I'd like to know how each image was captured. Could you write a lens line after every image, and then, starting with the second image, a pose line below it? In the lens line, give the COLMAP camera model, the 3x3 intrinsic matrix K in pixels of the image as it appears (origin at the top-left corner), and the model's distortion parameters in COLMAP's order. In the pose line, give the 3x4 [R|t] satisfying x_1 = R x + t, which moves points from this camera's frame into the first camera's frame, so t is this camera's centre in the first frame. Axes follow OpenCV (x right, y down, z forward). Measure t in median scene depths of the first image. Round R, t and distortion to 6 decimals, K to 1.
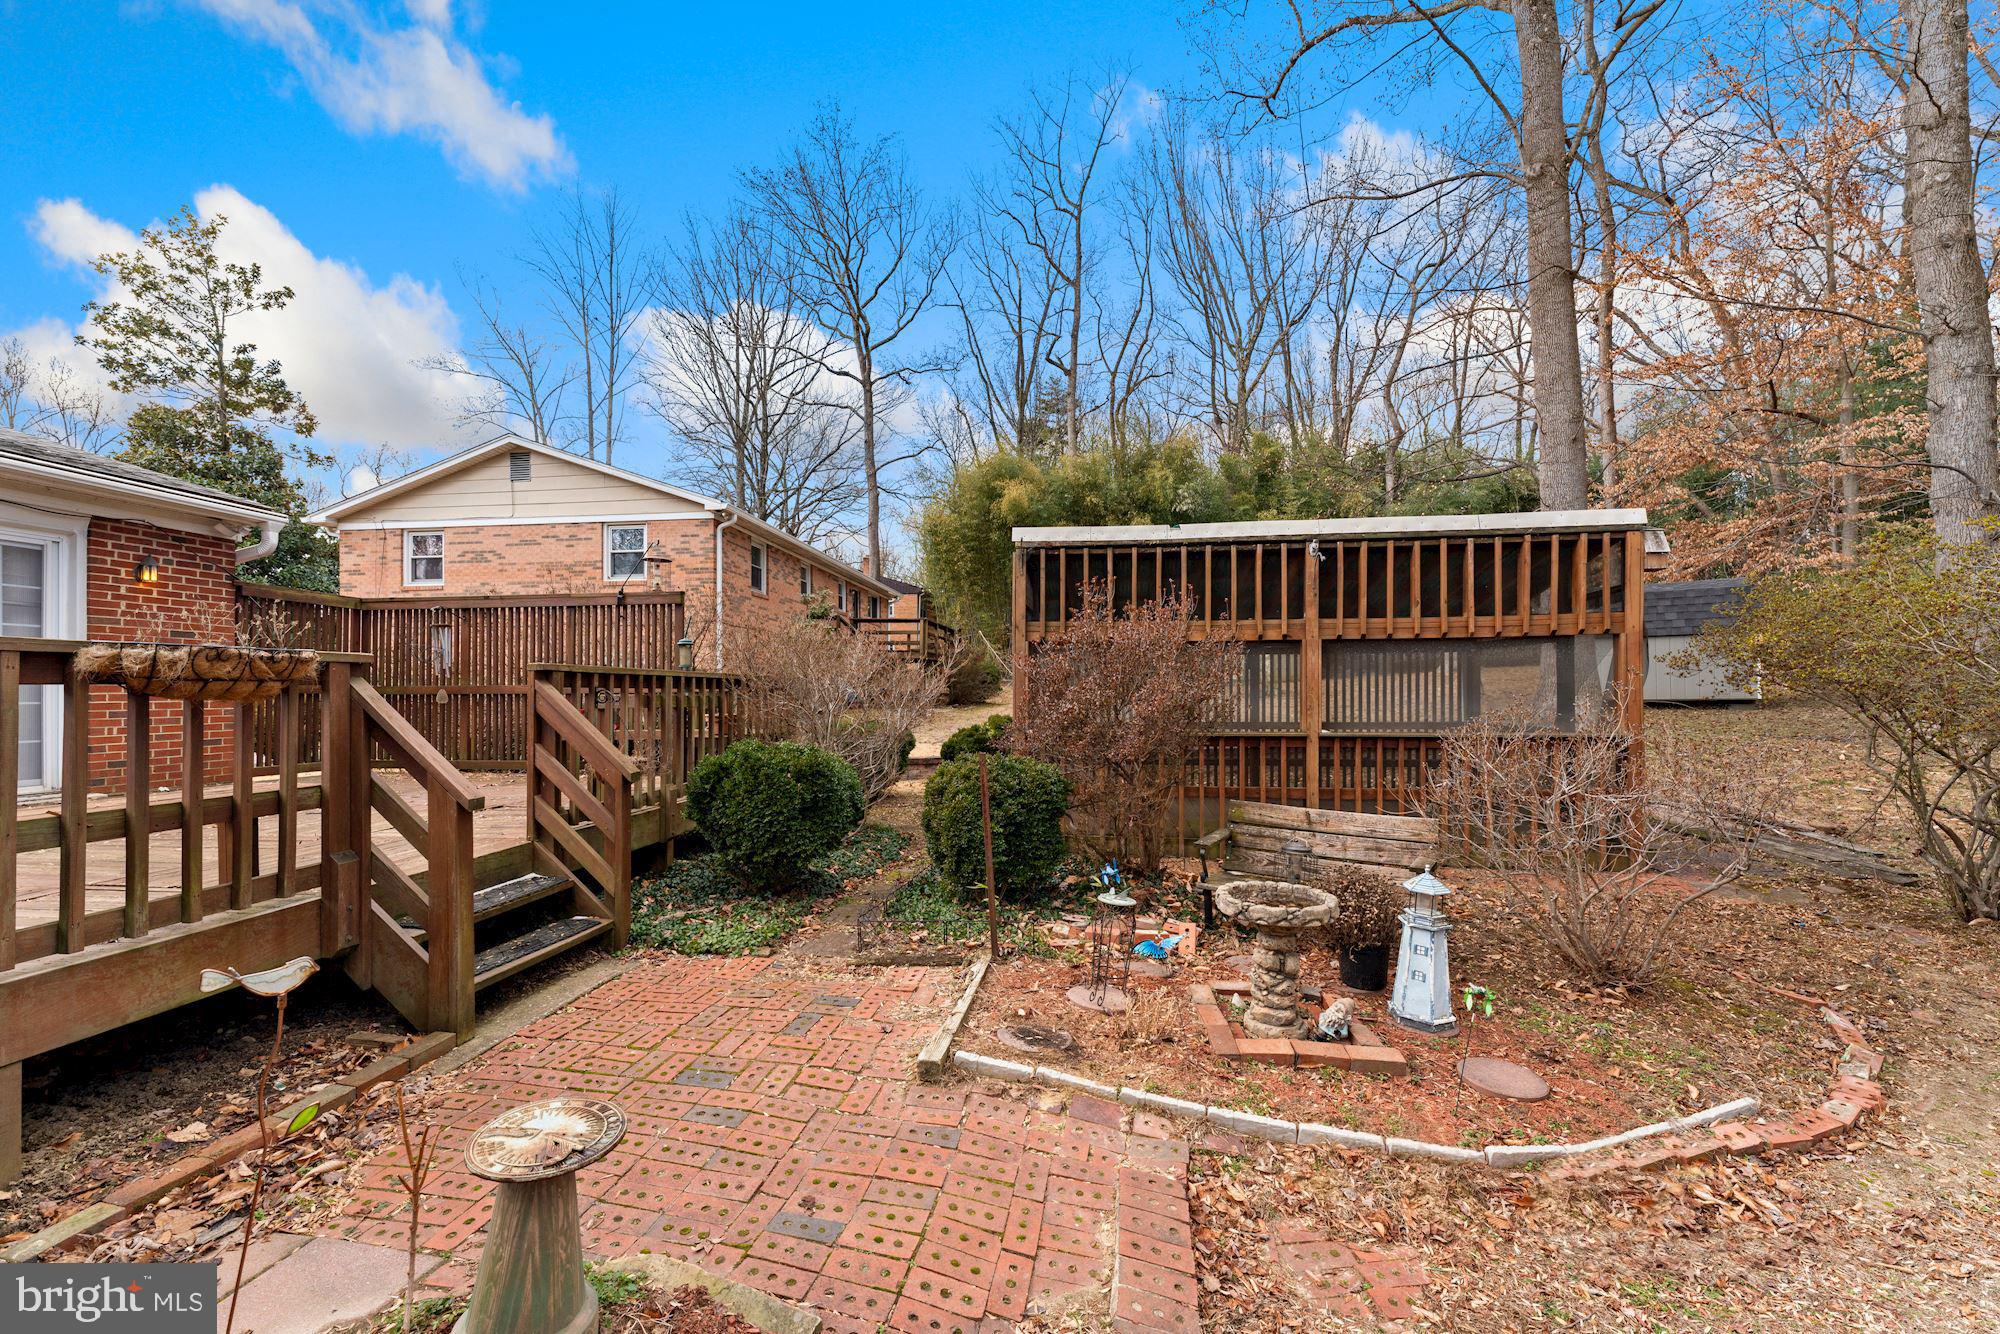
lens RADIAL K [[797.0, 0, 999.0], [0, 797.0, 692.0], [0, 0, 1]] dist [-0.000697, 0.000409]
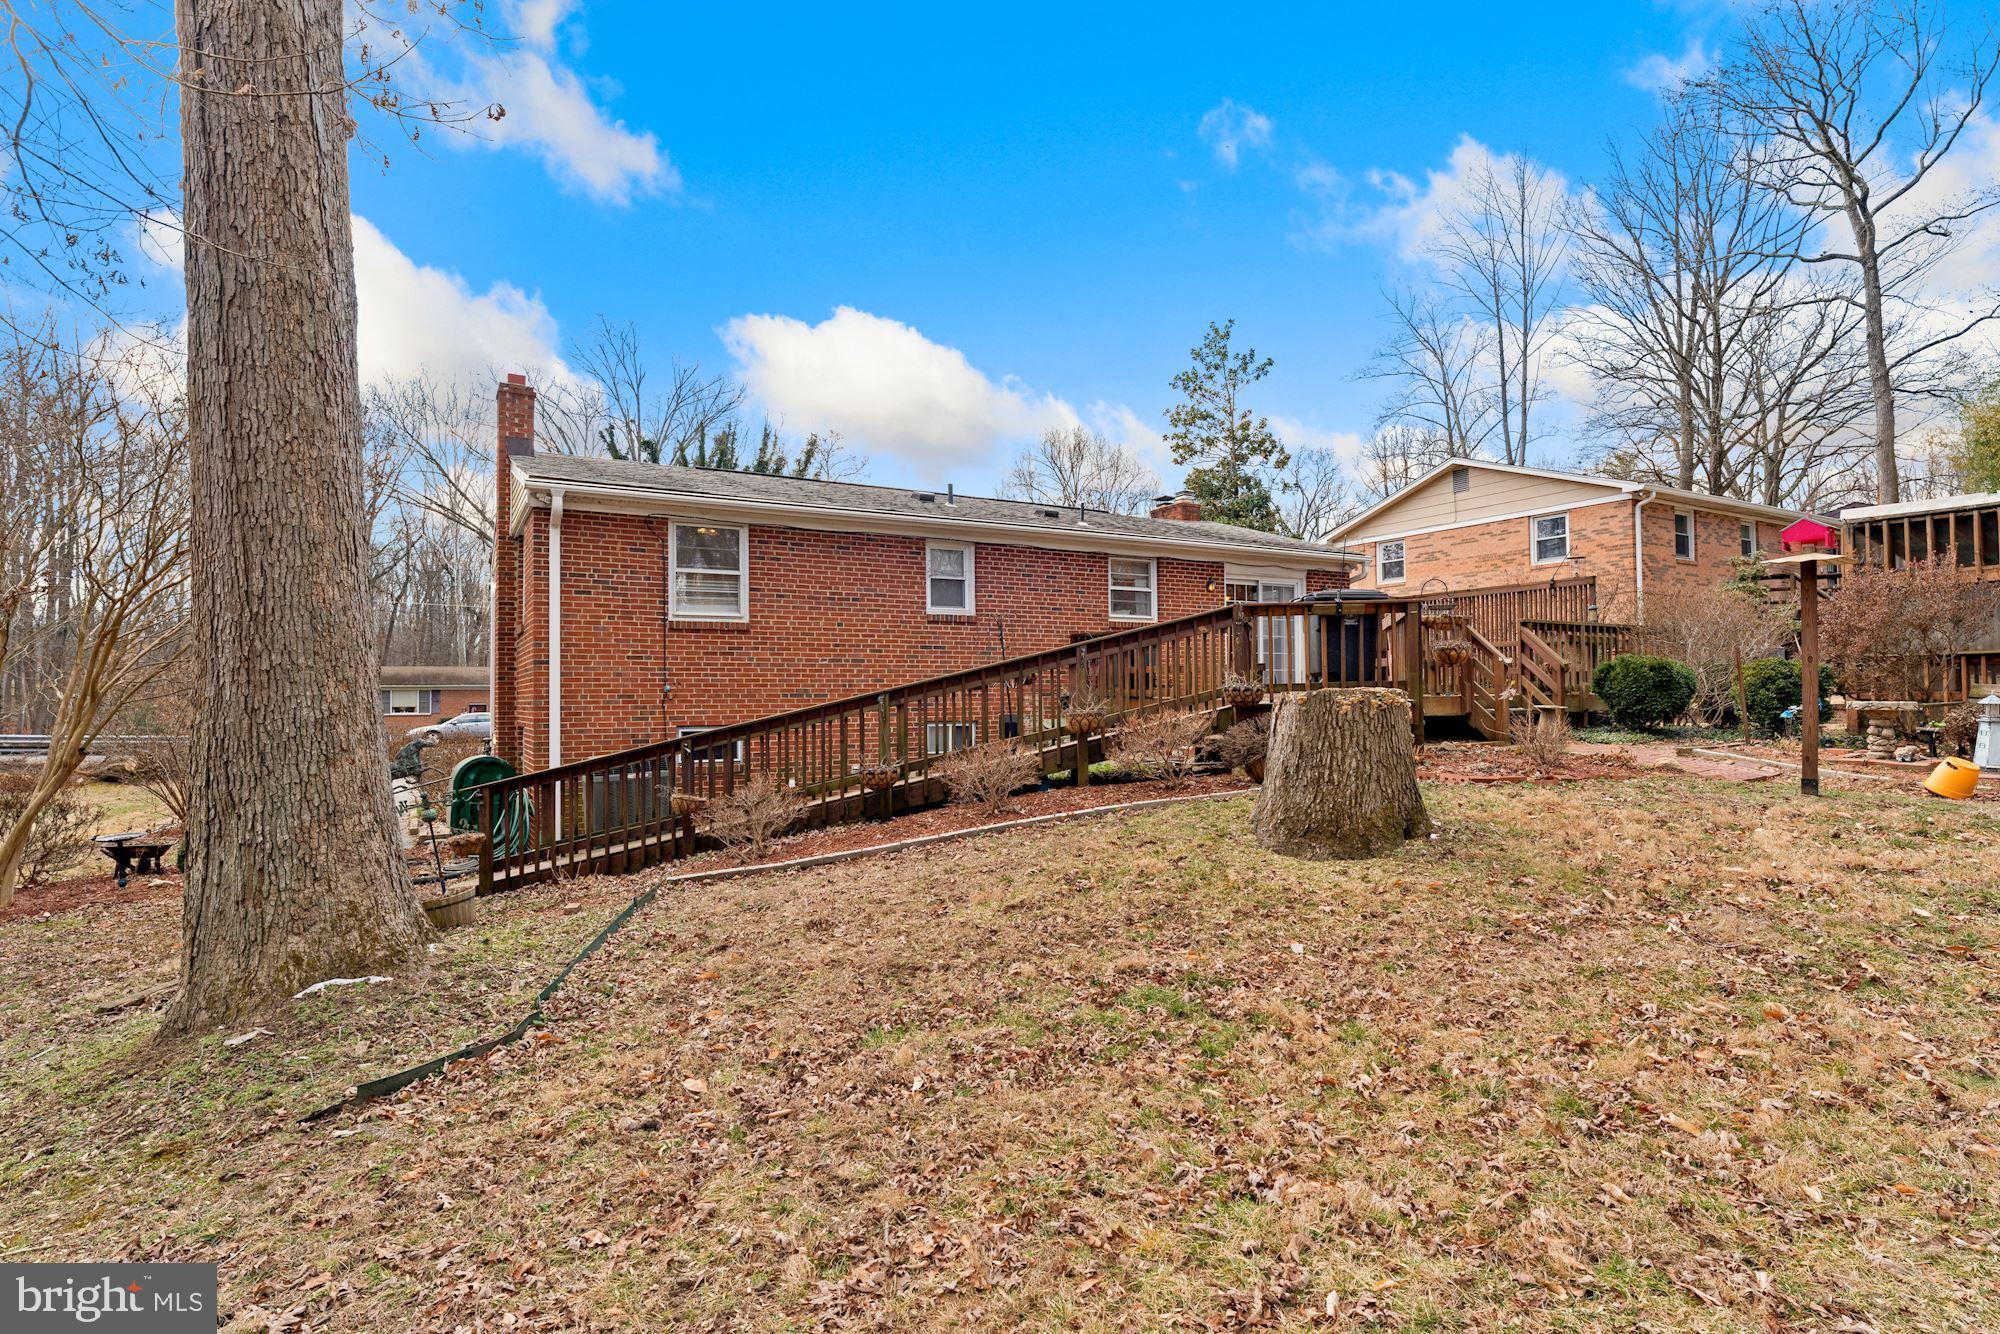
lens RADIAL K [[1010.8, 0, 1000.0], [0, 1010.8, 667.0], [0, 0, 1]] dist [-0.001445, -0.001297]
pose [[0.596938, -0.023741, -0.801936, 0.145596], [0.005246, 0.999656, -0.025689, 0.028550], [0.802271, 0.011127, 0.596857, -0.329489]]
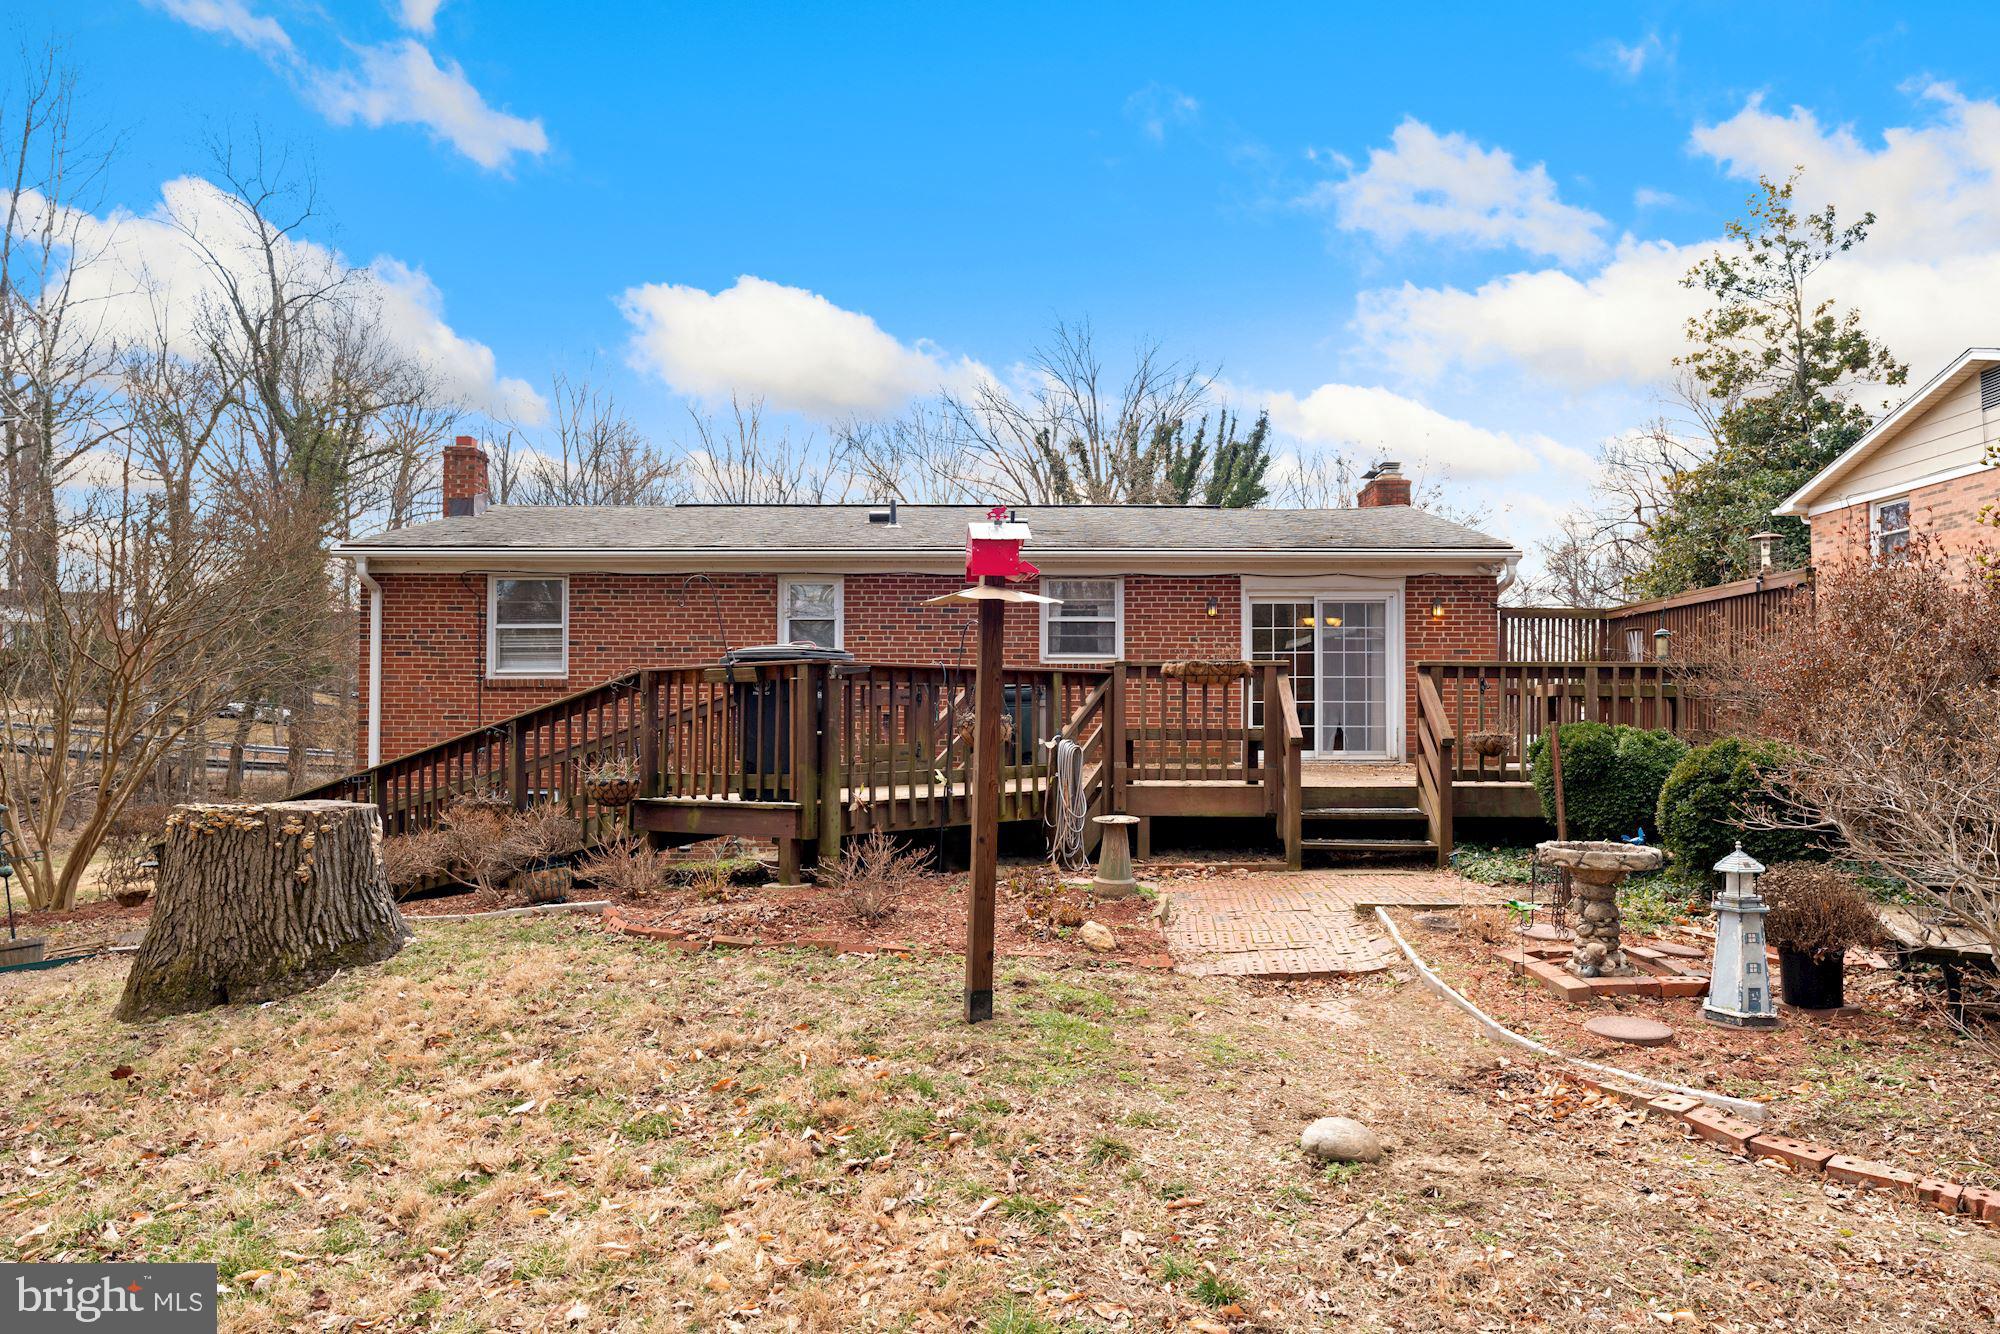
lens RADIAL K [[1210.5, 0, 1000.0], [0, 1210.5, 667.0], [0, 0, 1]] dist [-0.002099, 0.000278]
pose [[0.093628, -0.042935, -0.994681, 0.244474], [-0.003505, 0.999049, -0.043453, 0.011522], [0.995601, 0.007555, 0.093388, 0.009636]]
